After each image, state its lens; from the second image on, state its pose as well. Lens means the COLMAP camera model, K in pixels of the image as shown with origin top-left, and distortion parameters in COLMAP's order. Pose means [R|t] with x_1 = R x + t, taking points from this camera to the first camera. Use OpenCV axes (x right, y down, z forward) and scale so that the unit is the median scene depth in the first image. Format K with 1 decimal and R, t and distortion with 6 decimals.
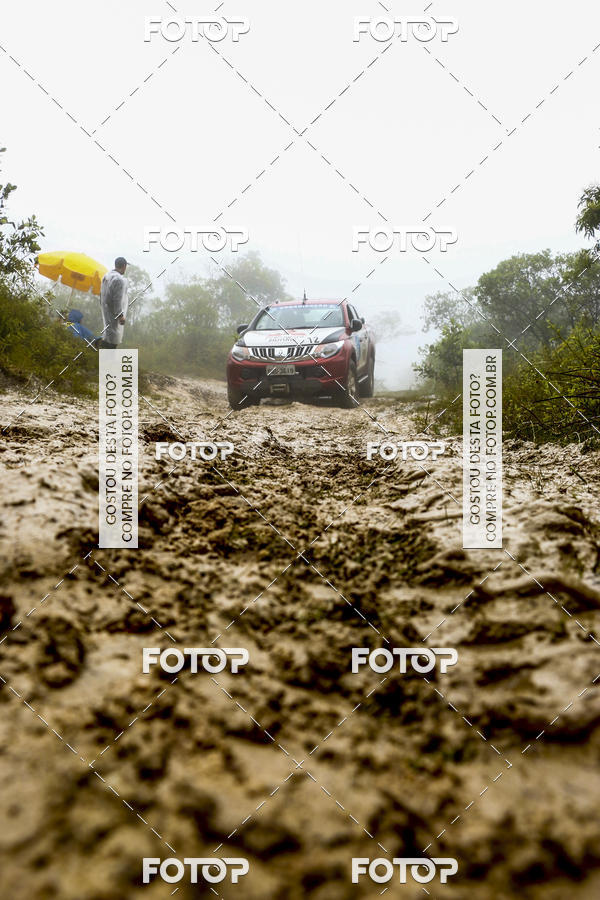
lens RADIAL K [[736.3, 0, 298.7], [0, 736.3, 451.6], [0, 0, 1]] dist [-0.182019, 0.139749]
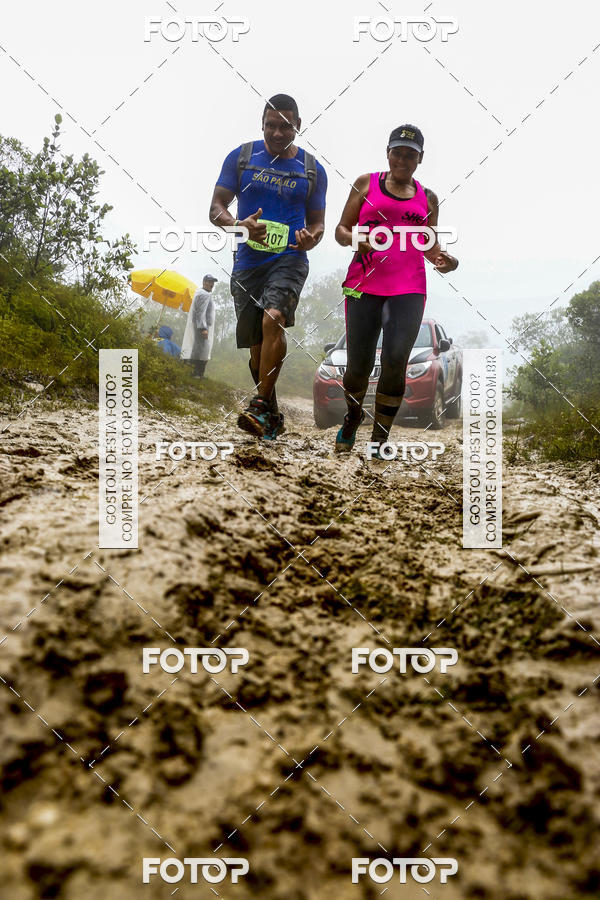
lens RADIAL K [[736.3, 0, 298.7], [0, 736.3, 451.6], [0, 0, 1]] dist [-0.182019, 0.139749]
pose [[0.993244, 0.025652, -0.113175, -0.034912], [-0.028353, 0.999349, -0.022321, -0.035901], [0.112528, 0.025379, 0.993324, 0.034424]]
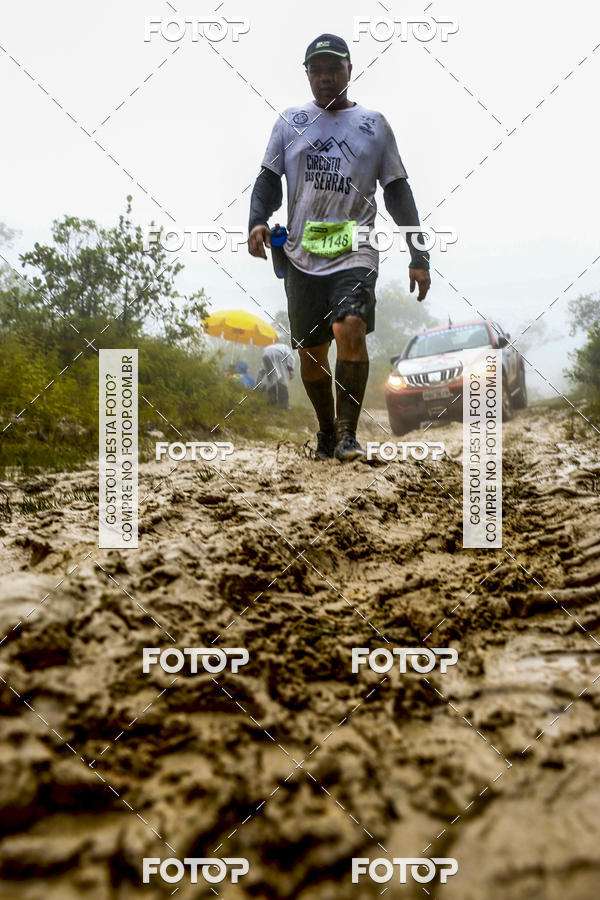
lens RADIAL K [[736.3, 0, 298.7], [0, 736.3, 451.6], [0, 0, 1]] dist [-0.182019, 0.139749]
pose [[0.970467, -0.113403, -0.212917, -0.029363], [0.105621, 0.993266, -0.047615, 0.033485], [0.216883, 0.023720, 0.975909, -1.338911]]
